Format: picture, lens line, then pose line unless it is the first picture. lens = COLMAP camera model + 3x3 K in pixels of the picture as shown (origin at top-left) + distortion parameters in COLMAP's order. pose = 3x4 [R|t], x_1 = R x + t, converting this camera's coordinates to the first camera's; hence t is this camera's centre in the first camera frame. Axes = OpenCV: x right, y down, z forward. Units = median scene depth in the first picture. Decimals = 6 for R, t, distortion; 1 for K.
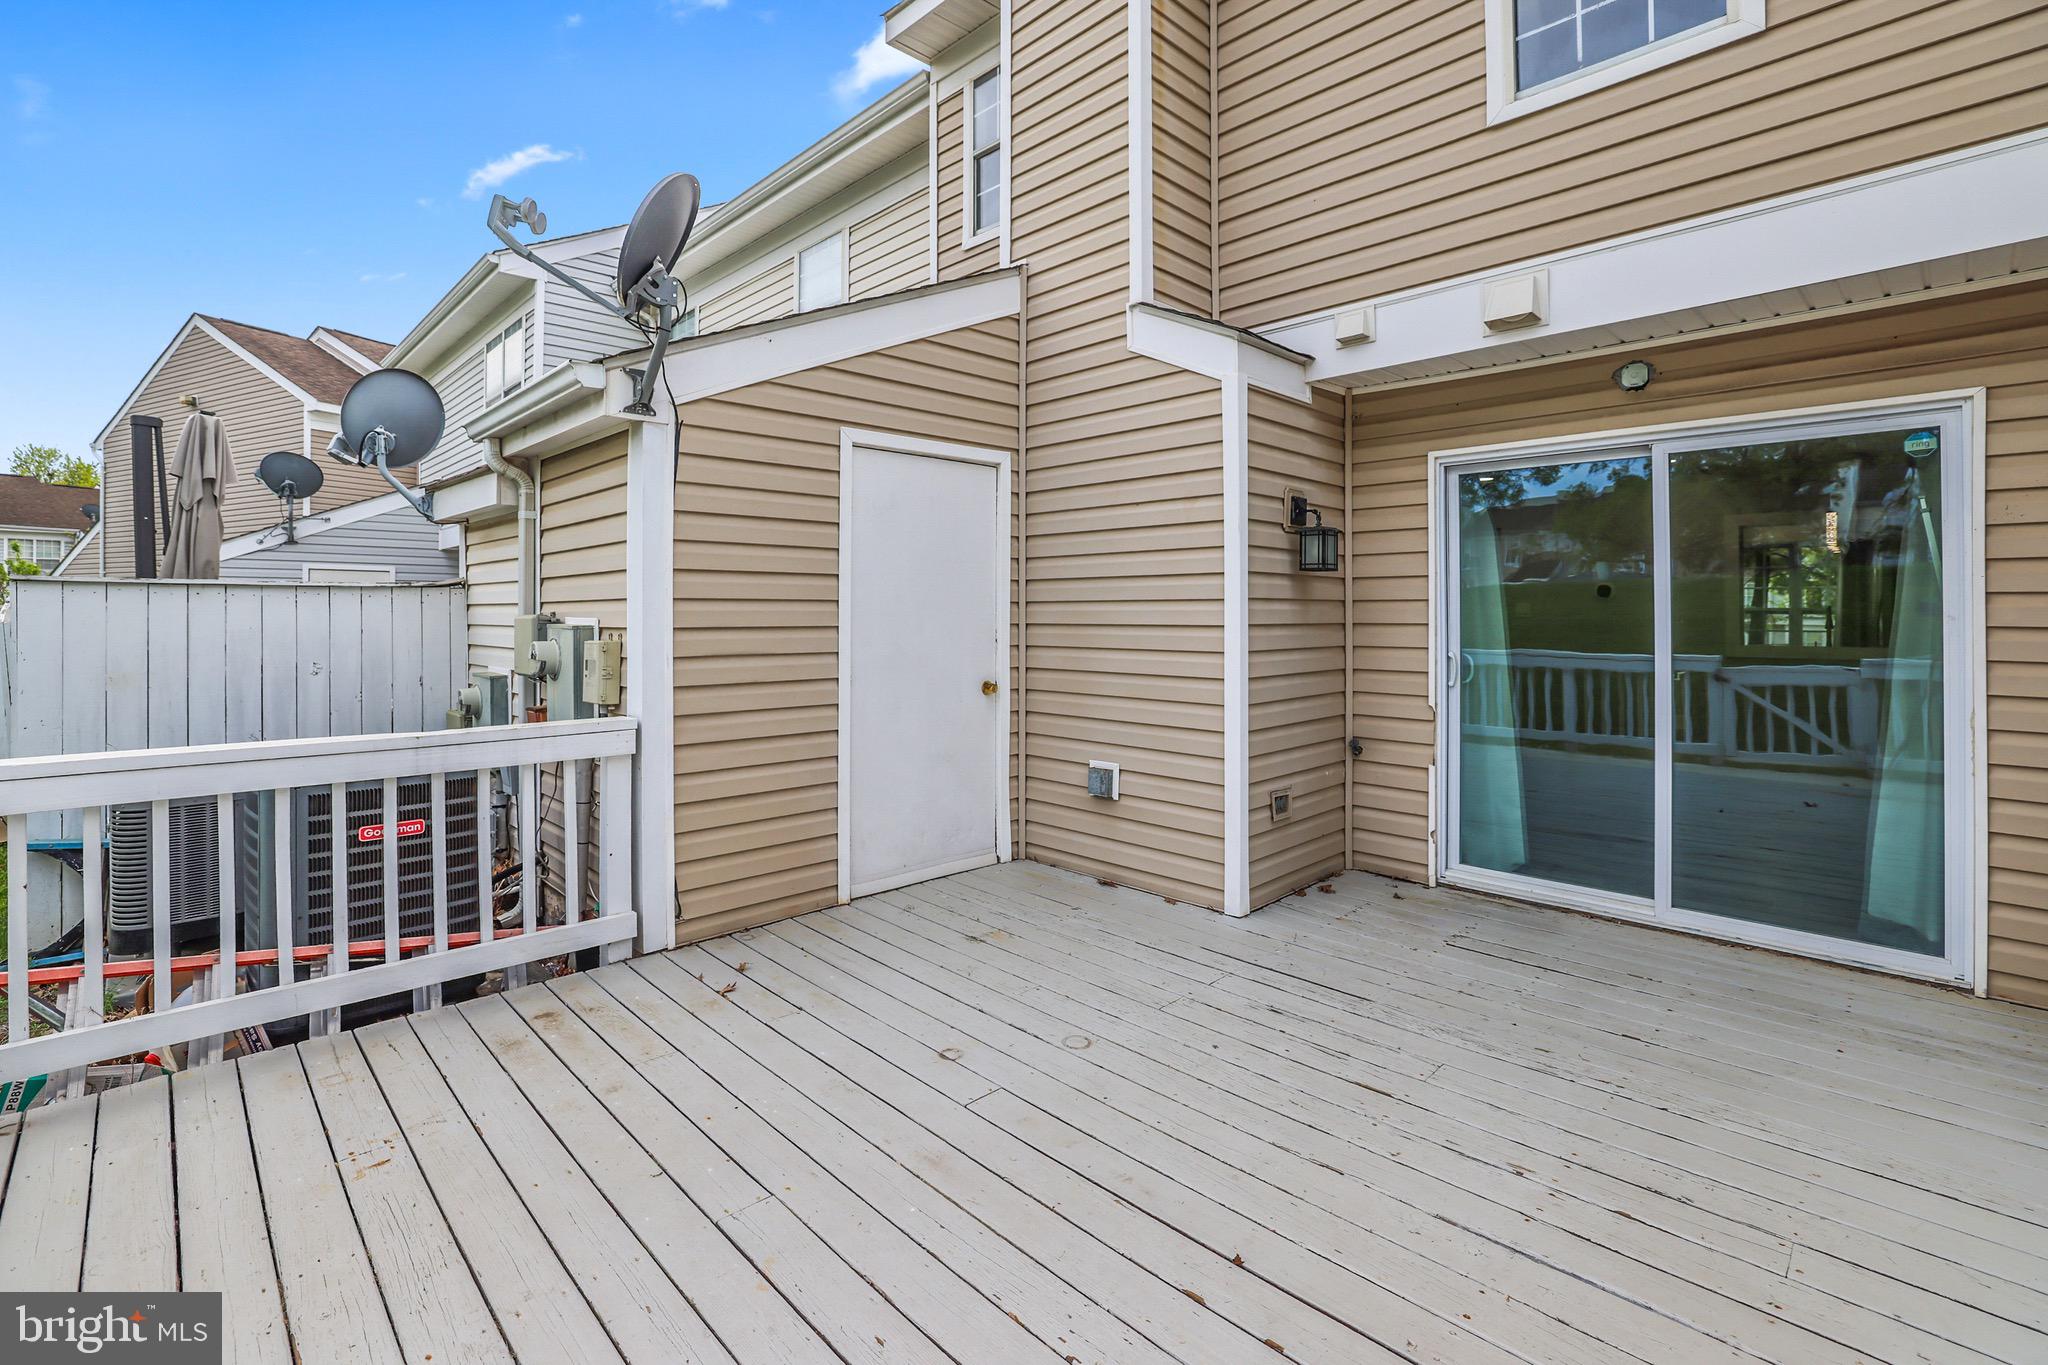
lens RADIAL K [[924.0, 0, 1008.5], [0, 924.0, 591.1], [0, 0, 1]] dist [-0.040814, 0.015236]
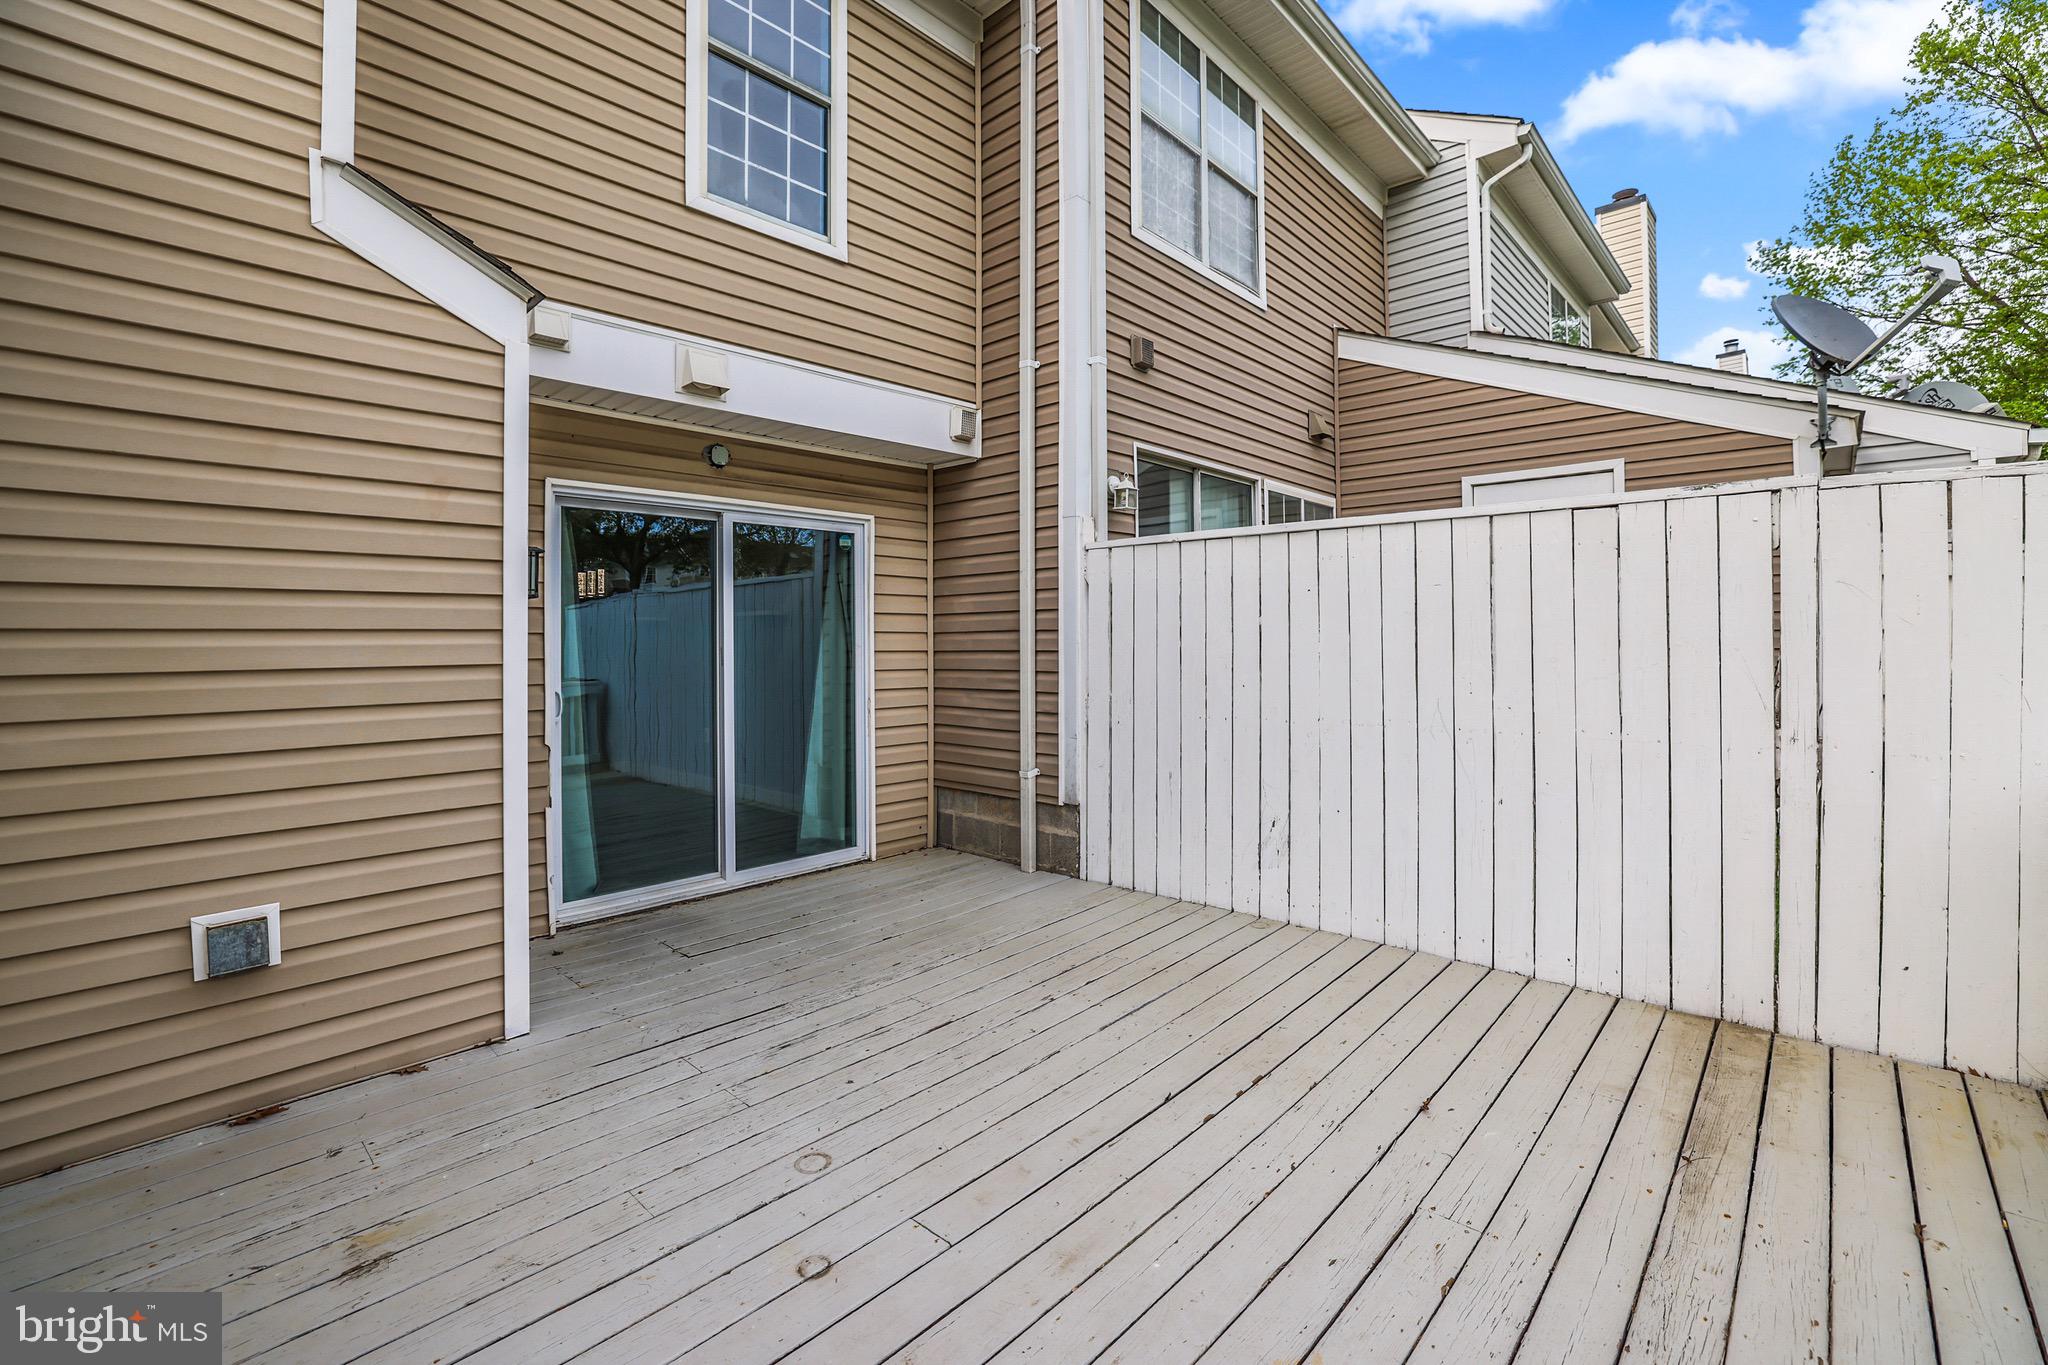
lens RADIAL K [[896.0, 0, 1024.9], [0, 896.0, 619.1], [0, 0, 1]] dist [-0.039368, 0.013564]
pose [[-0.055012, 0.024918, 0.998175, -0.607290], [-0.012426, 0.999594, -0.025638, 0.015967], [-0.998408, -0.013814, -0.054680, 0.701444]]
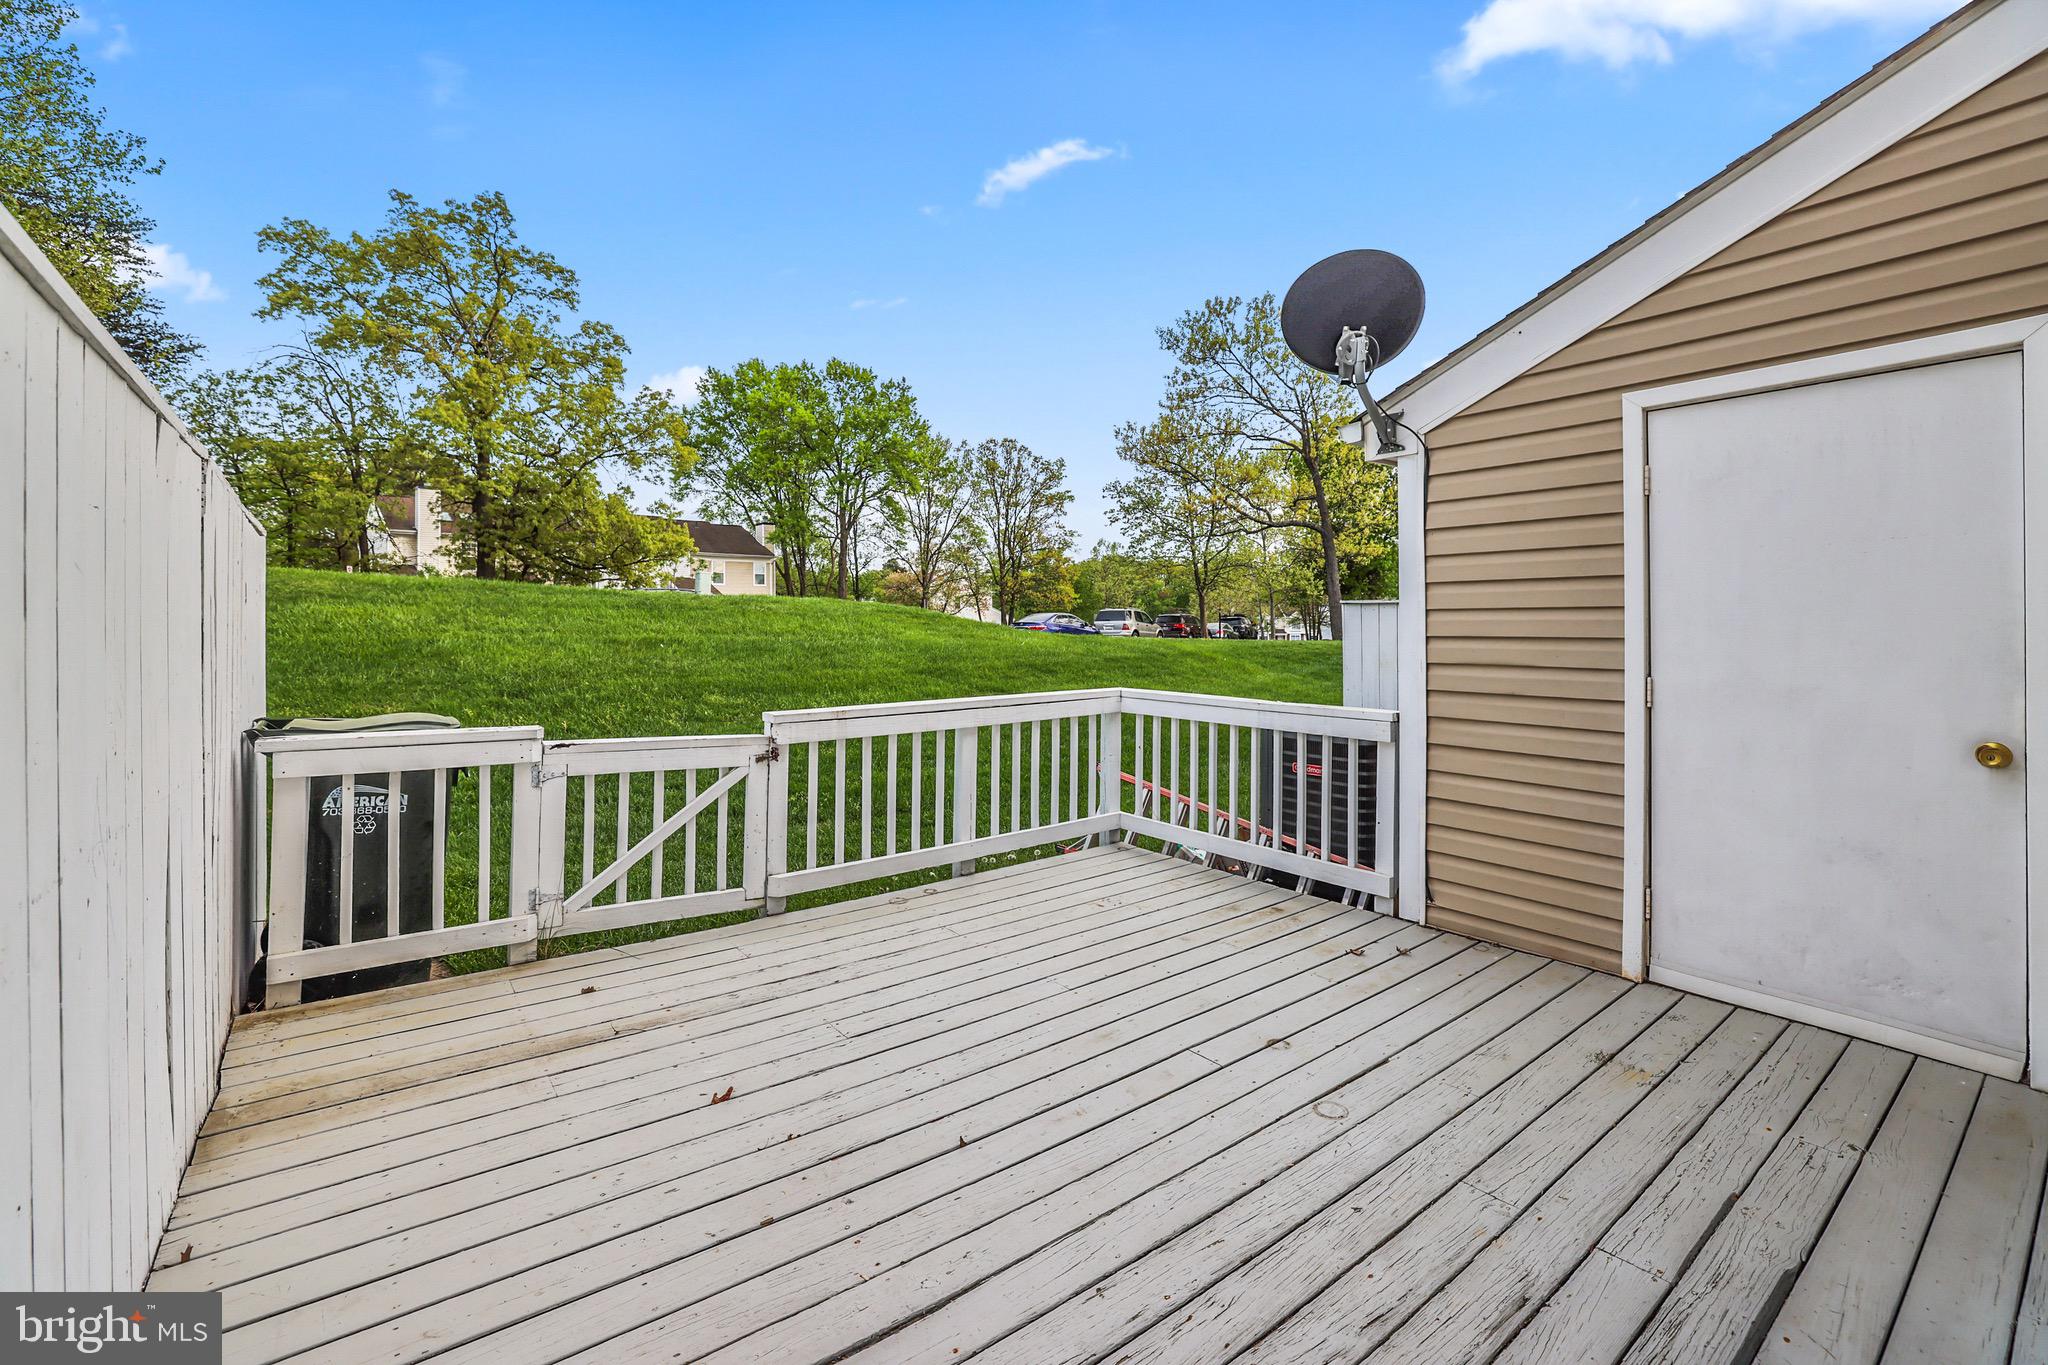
lens RADIAL K [[896.0, 0, 1024.9], [0, 896.0, 619.1], [0, 0, 1]] dist [-0.039368, 0.013564]
pose [[-0.107219, -0.002839, -0.994231, 0.777674], [0.026015, 0.999646, -0.005660, 0.012787], [0.993895, -0.026472, -0.107107, 0.661535]]
